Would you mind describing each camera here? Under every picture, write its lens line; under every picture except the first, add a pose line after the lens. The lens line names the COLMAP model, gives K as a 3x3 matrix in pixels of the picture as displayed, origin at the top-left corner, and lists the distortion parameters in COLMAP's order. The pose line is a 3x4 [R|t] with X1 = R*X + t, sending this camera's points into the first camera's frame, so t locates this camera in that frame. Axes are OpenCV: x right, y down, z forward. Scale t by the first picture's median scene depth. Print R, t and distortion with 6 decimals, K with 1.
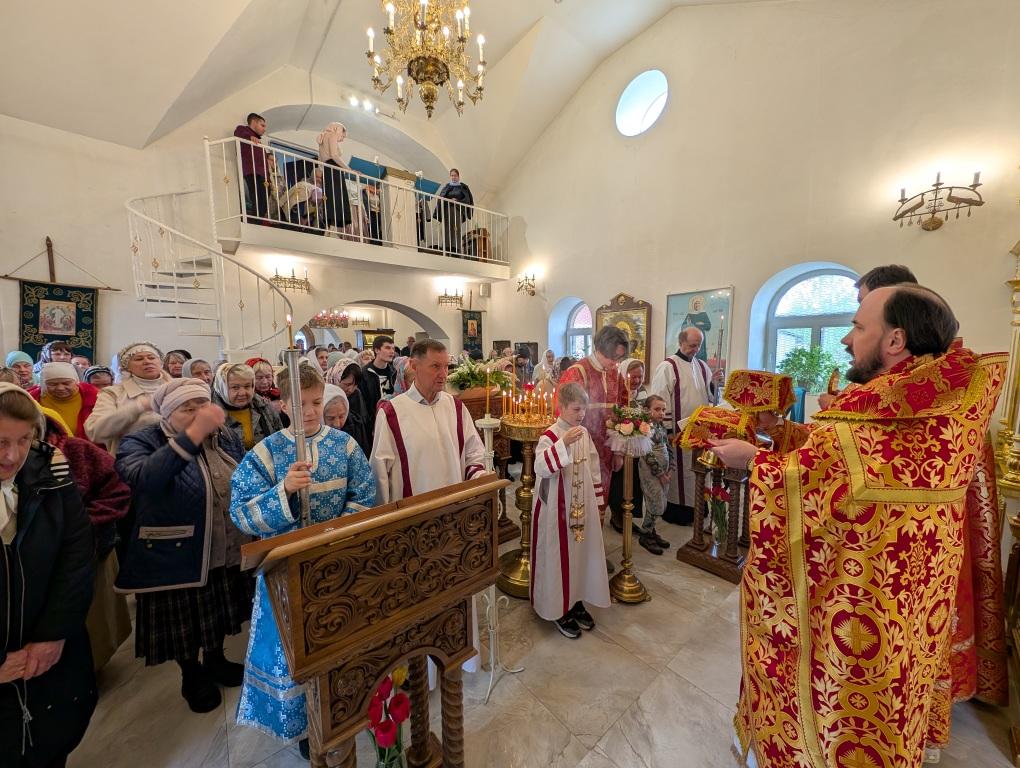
lens RADIAL K [[361.3, 0, 489.4], [0, 361.3, 358.0], [0, 0, 1]] dist [-0.001568, -0.000095]
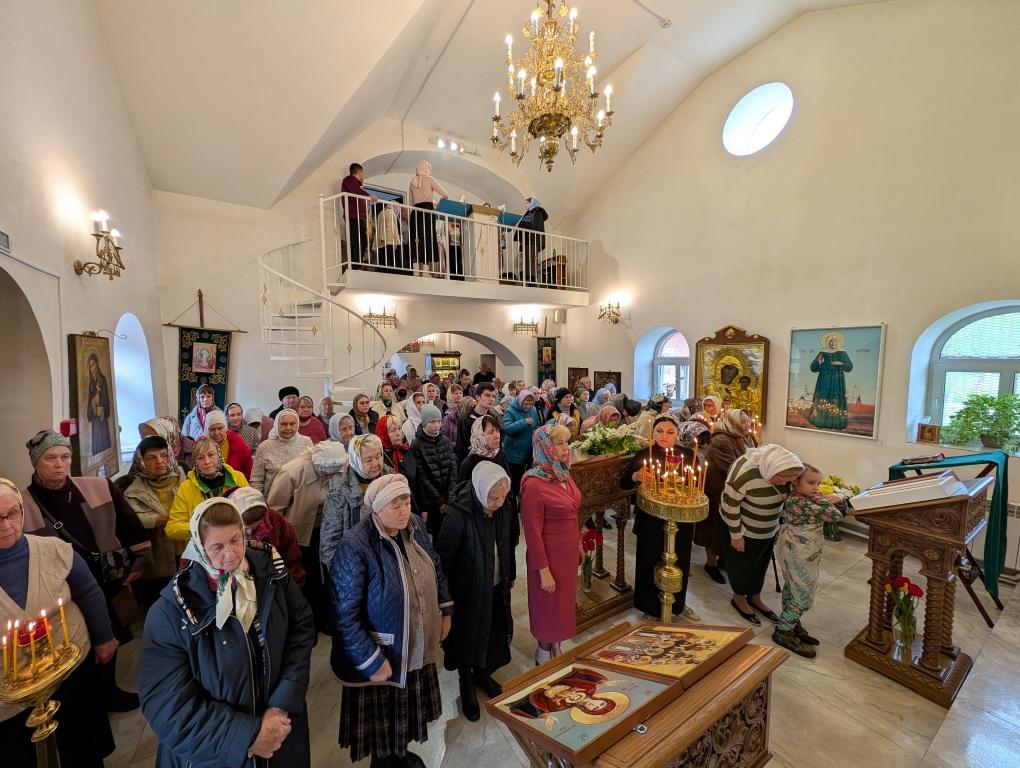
lens RADIAL K [[361.3, 0, 458.8], [0, 361.3, 350.5], [0, 0, 1]] dist [-0.002837, -0.000279]
pose [[0.985348, -0.000404, -0.170553, -0.164084], [-0.003132, 0.999786, -0.020467, -0.106072], [0.170525, 0.020702, 0.985136, -0.002813]]
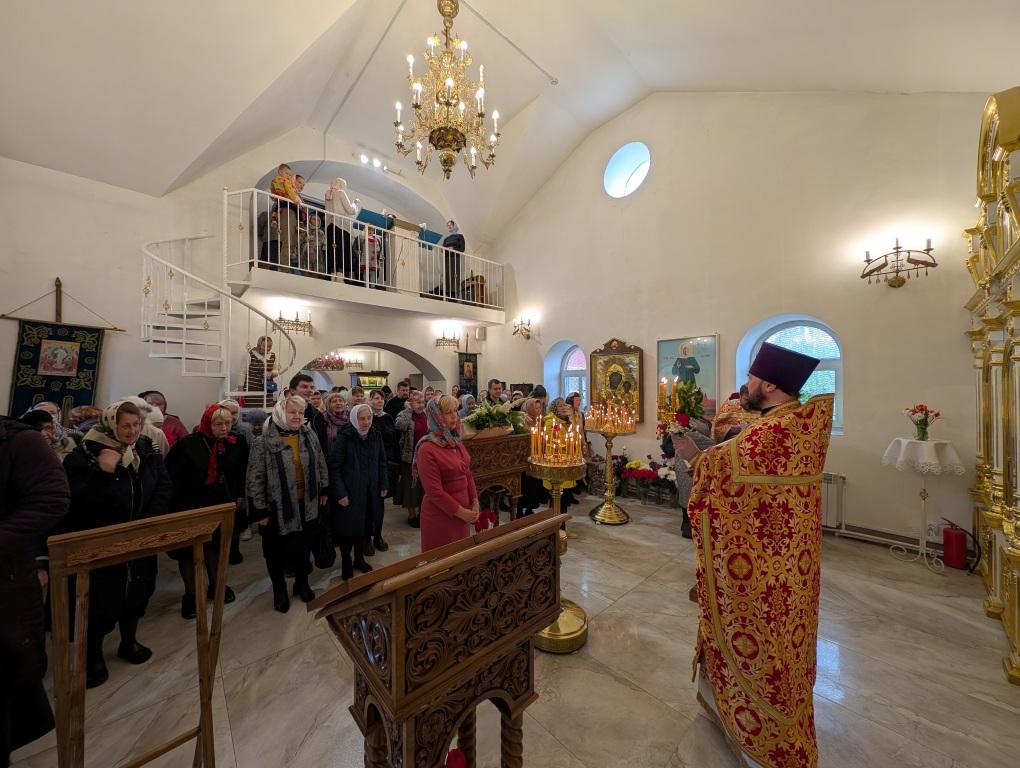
lens RADIAL K [[358.7, 0, 486.8], [0, 358.7, 362.2], [0, 0, 1]] dist [0.000880, -0.000059]
pose [[0.998647, 0.004931, 0.051769, -0.068759], [0.000465, 0.994609, -0.103695, 0.000894], [-0.052001, 0.103578, 0.993261, -0.021258]]
